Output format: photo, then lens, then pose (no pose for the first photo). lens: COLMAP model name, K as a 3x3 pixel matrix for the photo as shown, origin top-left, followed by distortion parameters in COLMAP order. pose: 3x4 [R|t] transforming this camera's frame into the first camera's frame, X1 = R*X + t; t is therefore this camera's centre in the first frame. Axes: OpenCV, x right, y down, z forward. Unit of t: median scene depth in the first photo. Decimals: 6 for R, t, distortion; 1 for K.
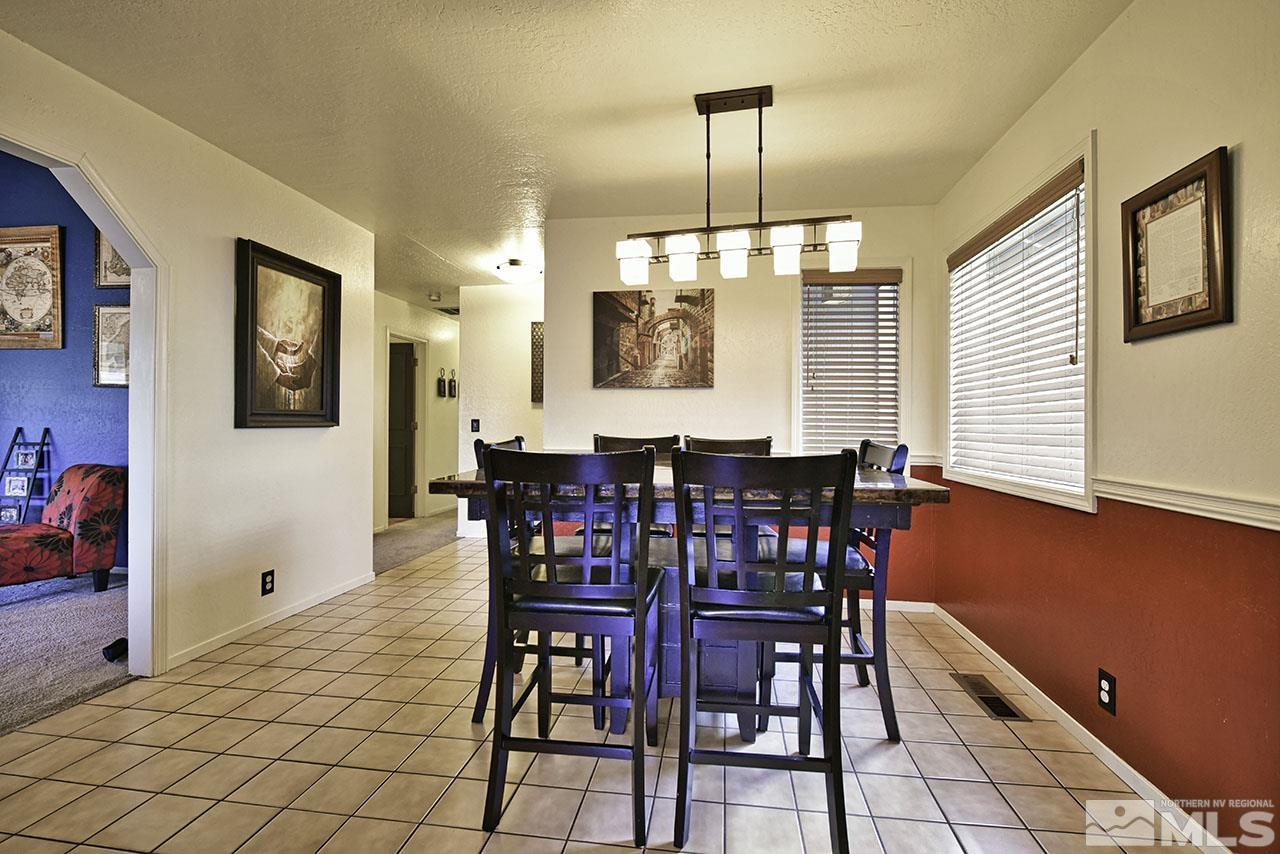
lens RADIAL K [[574.4, 0, 642.5], [0, 574.4, 423.4], [0, 0, 1]] dist [-0.001313, 0.000071]
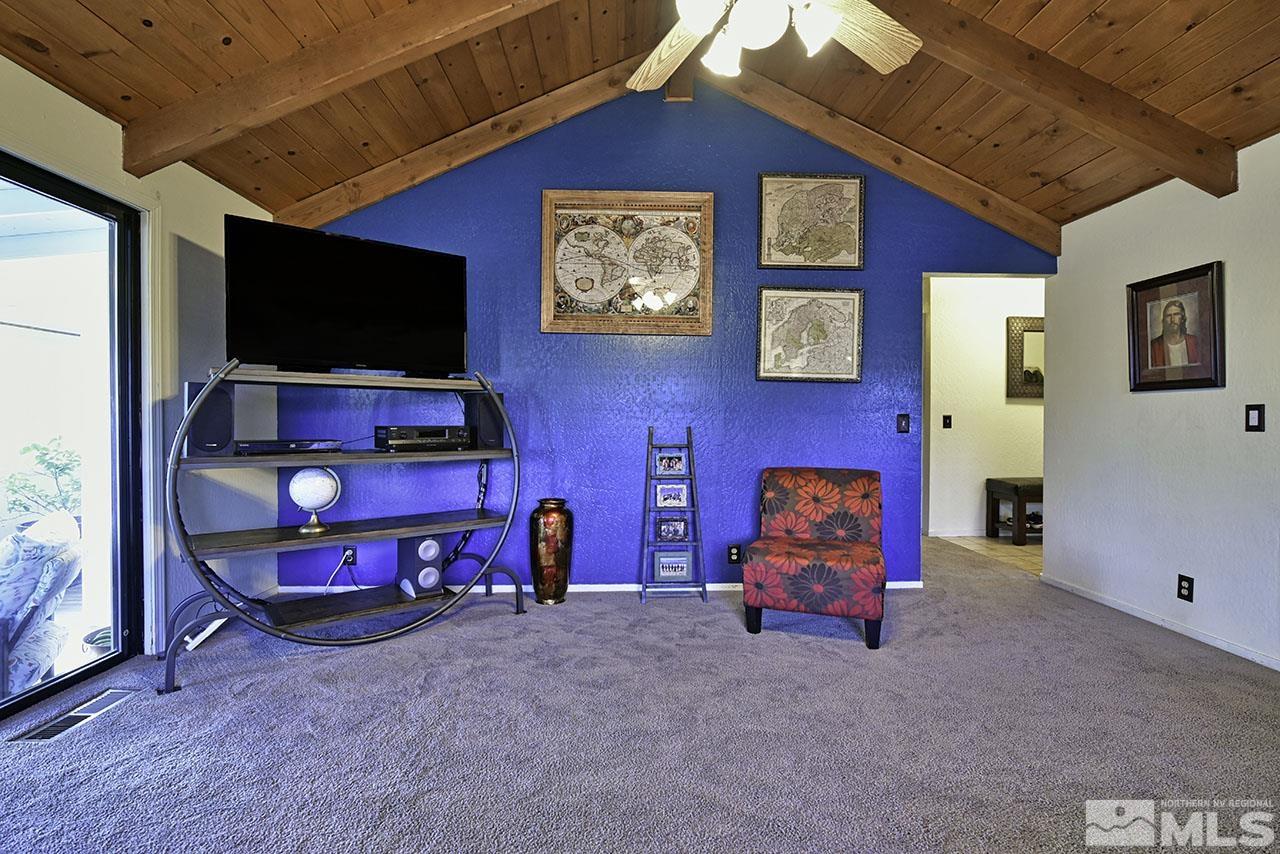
lens RADIAL K [[574.4, 0, 642.0], [0, 574.4, 423.6], [0, 0, 1]] dist [-0.001313, 0.000071]
pose [[0.984148, -0.005570, 0.177261, -1.262755], [0.003250, 0.999905, 0.013376, -0.009650], [-0.177319, -0.012588, 0.984073, 0.162462]]
